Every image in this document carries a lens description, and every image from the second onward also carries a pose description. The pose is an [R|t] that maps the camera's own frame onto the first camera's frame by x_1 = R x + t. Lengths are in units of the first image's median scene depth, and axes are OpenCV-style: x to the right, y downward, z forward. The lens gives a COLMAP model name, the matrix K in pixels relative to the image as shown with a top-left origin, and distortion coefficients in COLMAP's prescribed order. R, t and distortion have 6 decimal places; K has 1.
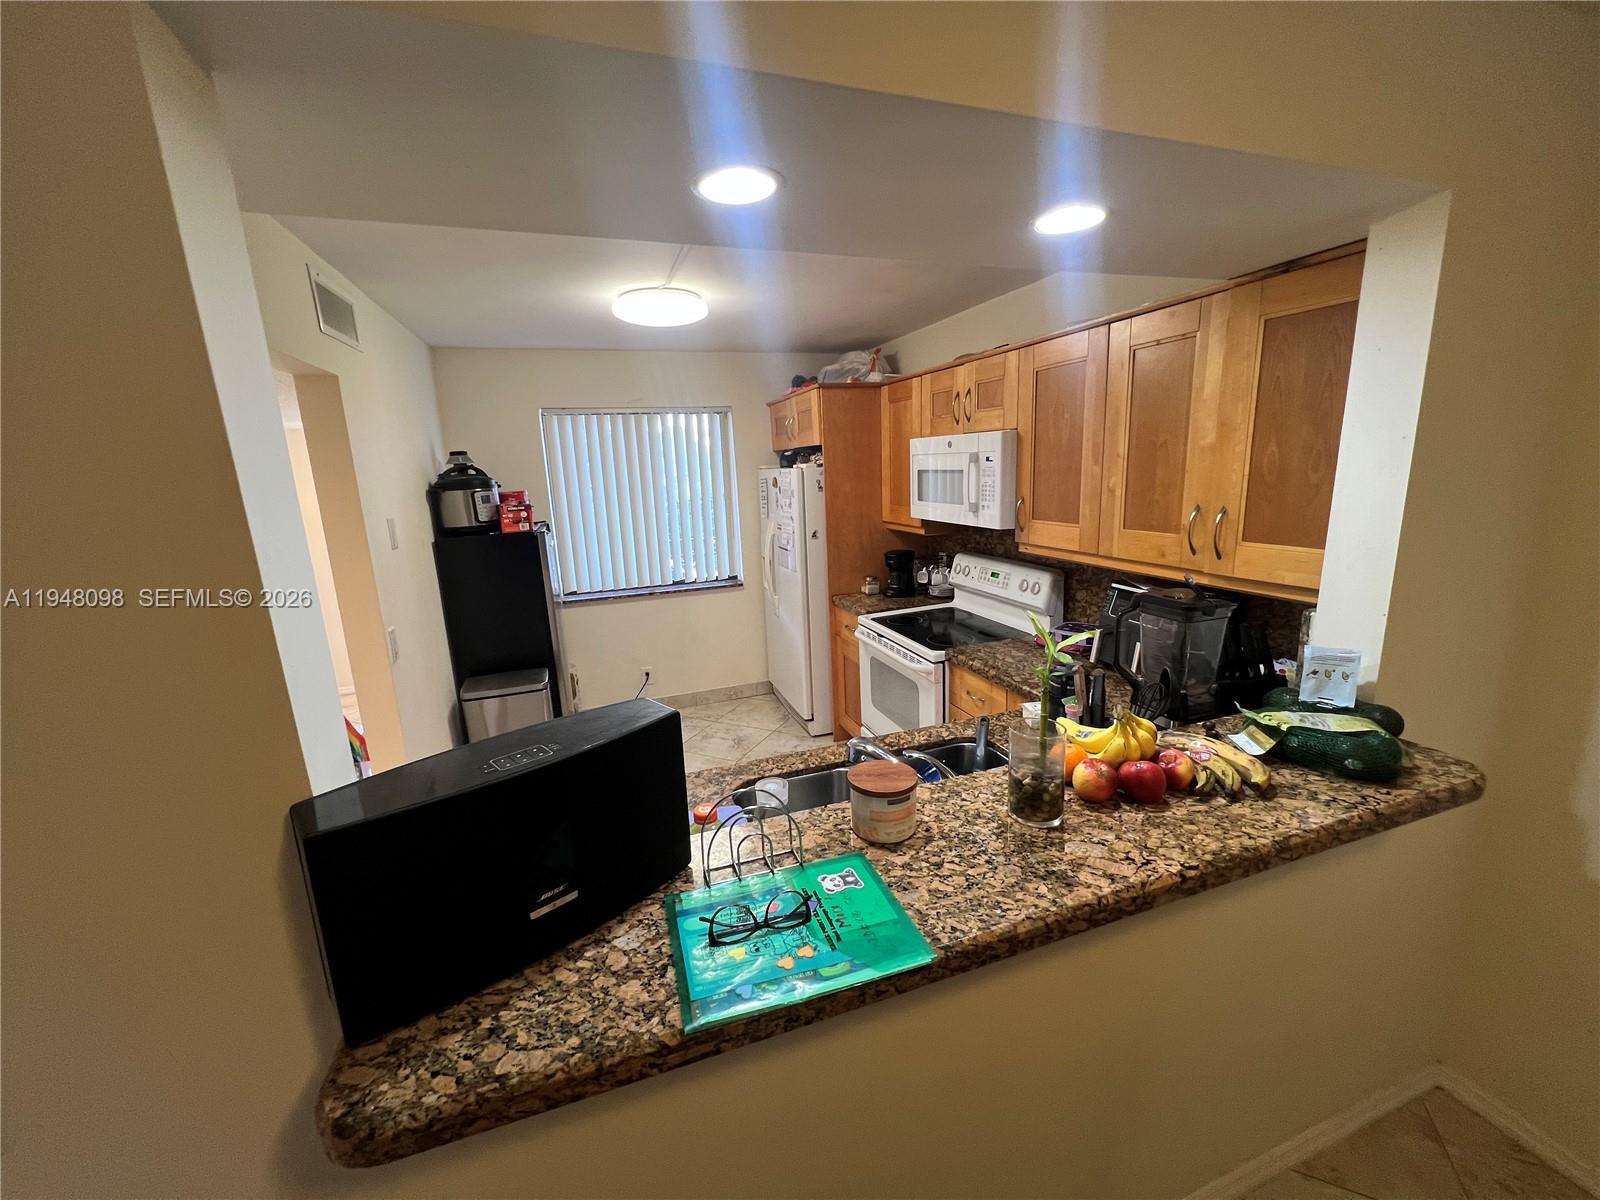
lens RADIAL K [[640.1, 0, 799.6], [0, 640.1, 598.7], [0, 0, 1]] dist [0.014223, 0.000024]
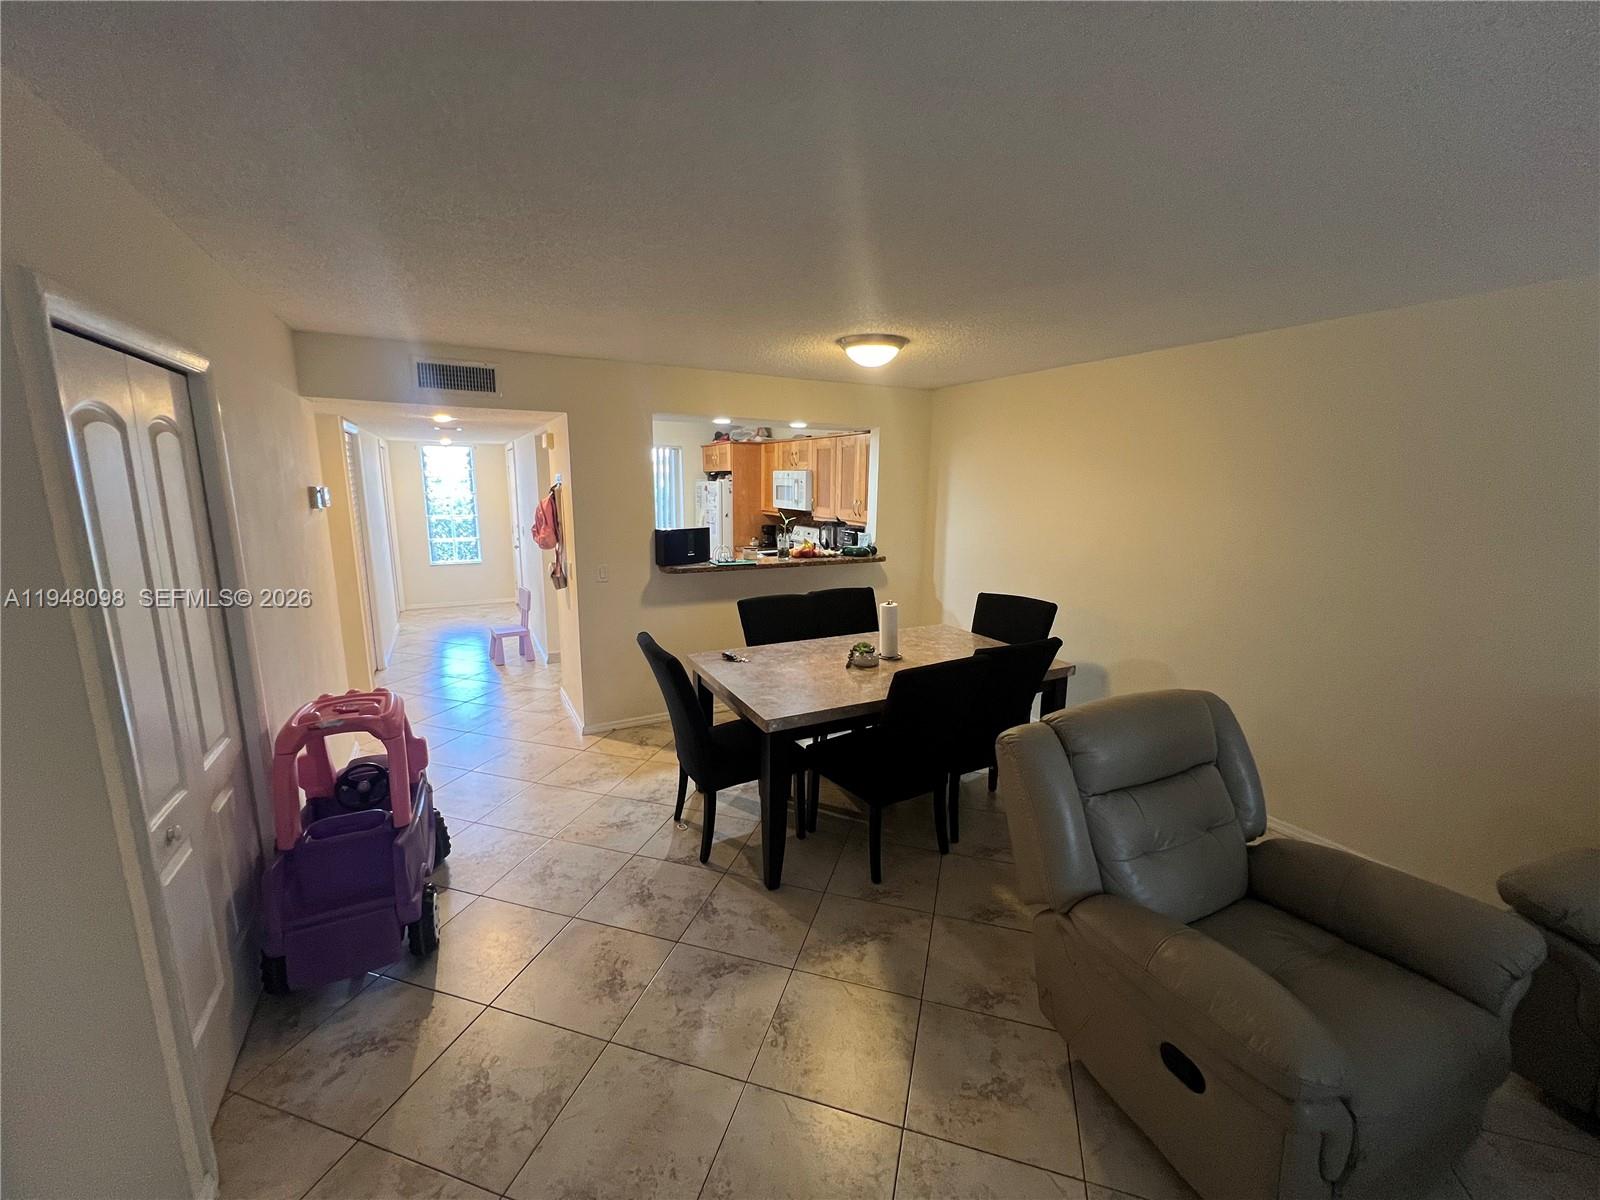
lens RADIAL K [[640.1, 0, 802.3], [0, 640.1, 595.9], [0, 0, 1]] dist [0.014223, 0.000024]
pose [[0.986262, 0.021917, 0.163730, -0.071485], [-0.017301, 0.999413, -0.029565, 0.223225], [-0.164282, 0.026326, 0.986062, -1.081580]]
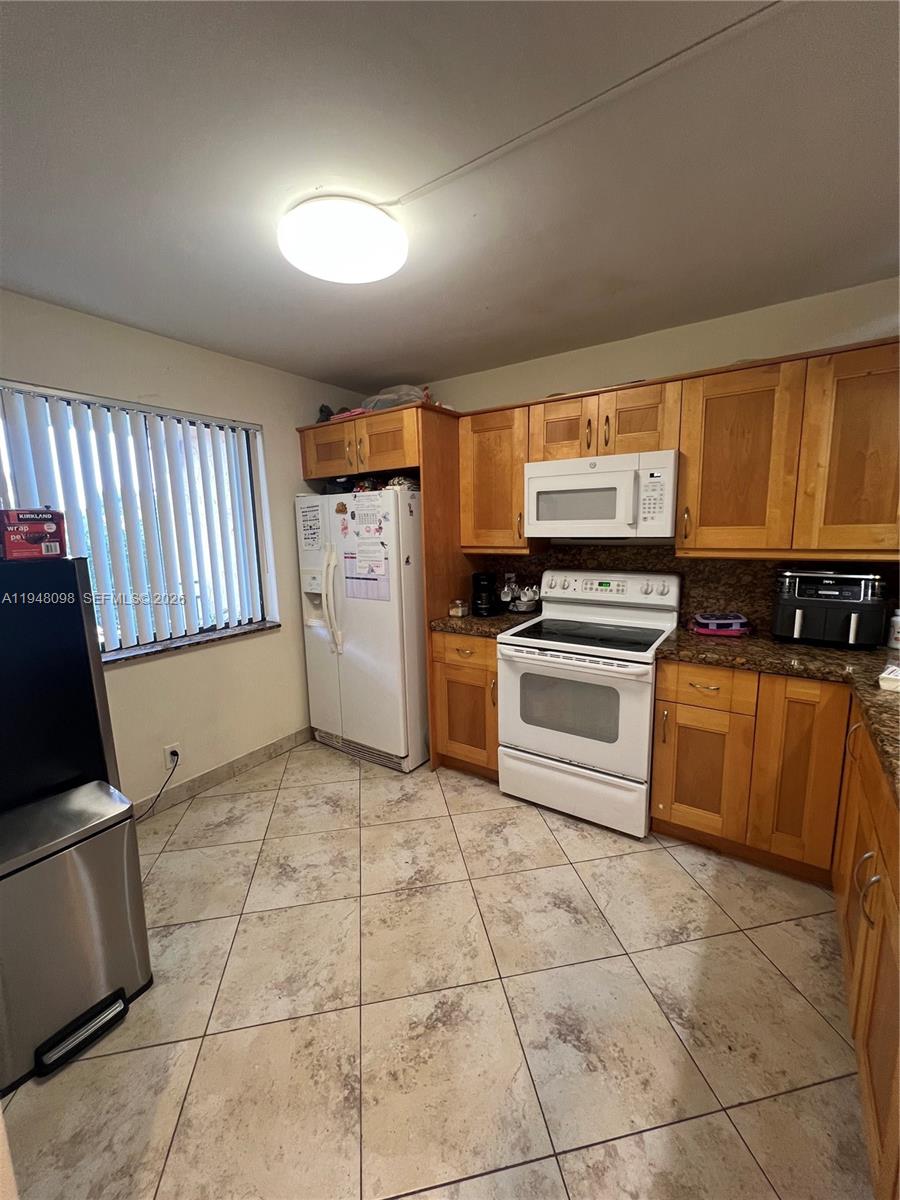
lens RADIAL K [[480.0, 0, 429.3], [0, 480.0, 600.3], [0, 0, 1]] dist [0.014223, 0.000024]
pose [[0.806144, -0.066754, 0.587942, -0.411358], [0.111816, 0.992900, -0.040582, -0.007891], [-0.581059, 0.098456, 0.807884, 0.439394]]
